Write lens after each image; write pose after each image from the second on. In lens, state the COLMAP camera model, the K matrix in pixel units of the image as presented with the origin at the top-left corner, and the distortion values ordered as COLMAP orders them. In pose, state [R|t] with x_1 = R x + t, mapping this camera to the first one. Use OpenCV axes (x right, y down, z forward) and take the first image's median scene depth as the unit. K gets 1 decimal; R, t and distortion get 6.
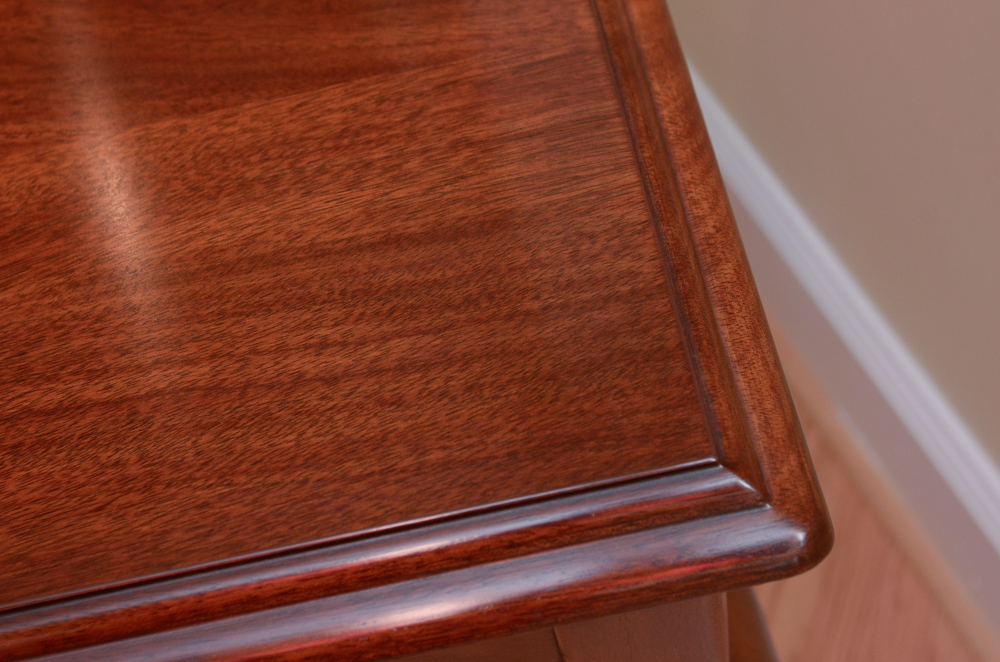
lens RADIAL K [[1442.3, 0, 500.4], [0, 1442.3, 330.9], [0, 0, 1]] dist [0.015355, 0.000000]
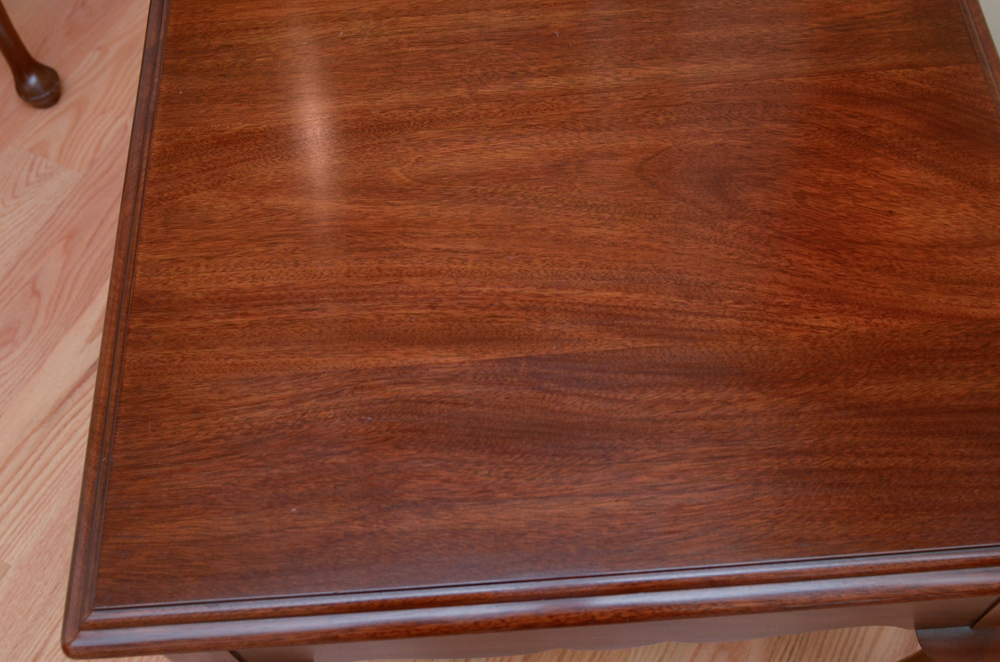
lens RADIAL K [[1143.4, 0, 499.3], [0, 1143.4, 332.9], [0, 0, 1]] dist [-0.017141, 0.000000]
pose [[0.991906, 0.123464, 0.029647, -0.922654], [-0.125796, 0.987271, 0.097318, -0.265885], [-0.017255, -0.100260, 0.994812, -0.781471]]
